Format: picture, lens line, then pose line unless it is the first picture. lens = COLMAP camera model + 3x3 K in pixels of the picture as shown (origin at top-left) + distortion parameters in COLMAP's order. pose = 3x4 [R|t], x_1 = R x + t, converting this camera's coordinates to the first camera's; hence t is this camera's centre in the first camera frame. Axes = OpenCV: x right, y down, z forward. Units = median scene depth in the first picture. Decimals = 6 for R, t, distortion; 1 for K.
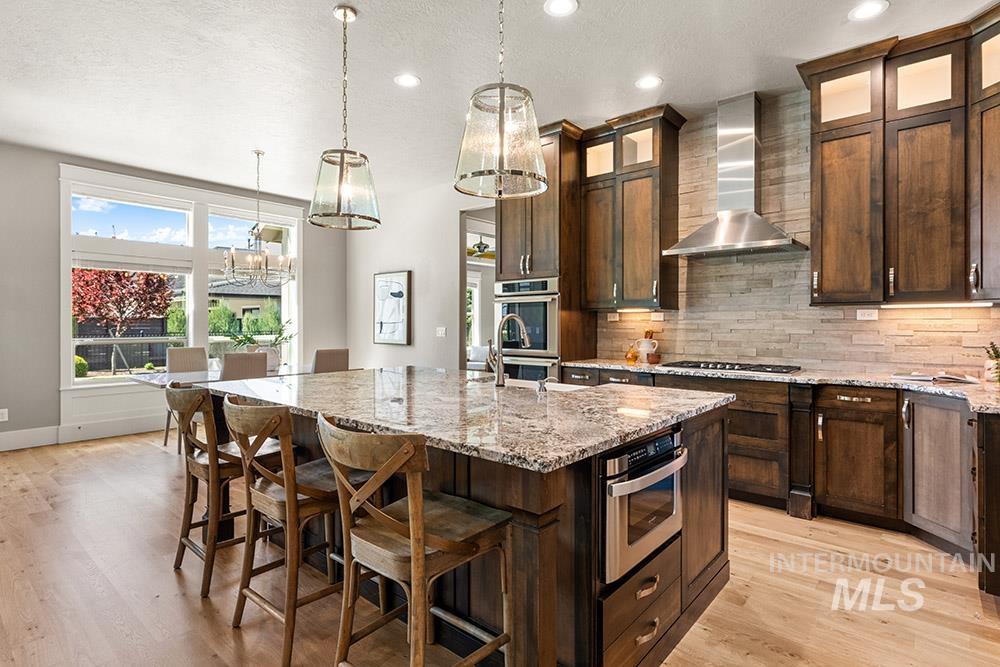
lens RADIAL K [[508.7, 0, 508.0], [0, 508.7, 320.3], [0, 0, 1]] dist [0.000937, 0.001300]
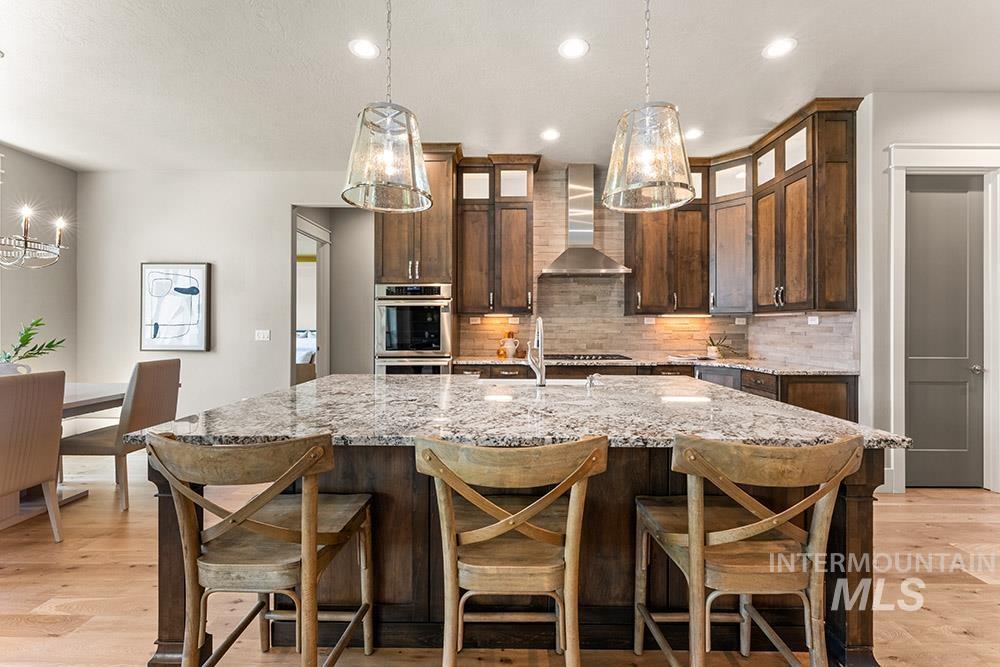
lens RADIAL K [[403.3, 0, 504.7], [0, 403.3, 324.0], [0, 0, 1]] dist [0.001530, -0.000443]
pose [[0.766835, 0.004151, 0.641831, -0.389437], [-0.005340, 0.999986, -0.000087, 0.001430], [-0.641822, -0.003360, 0.766846, 0.263673]]
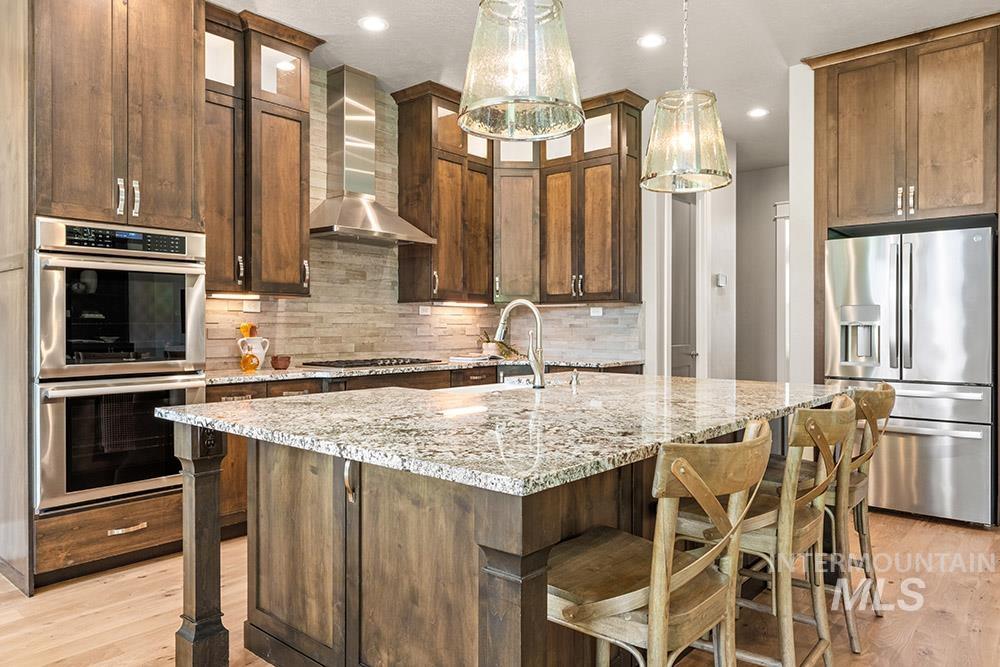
lens RADIAL K [[661.6, 0, 503.0], [0, 661.6, 326.4], [0, 0, 1]] dist [0.005054, -0.001472]
pose [[0.009230, -0.000189, 0.999957, -0.691666], [-0.005750, 0.999983, 0.000242, 0.020441], [-0.999941, -0.005752, 0.009229, 0.672367]]
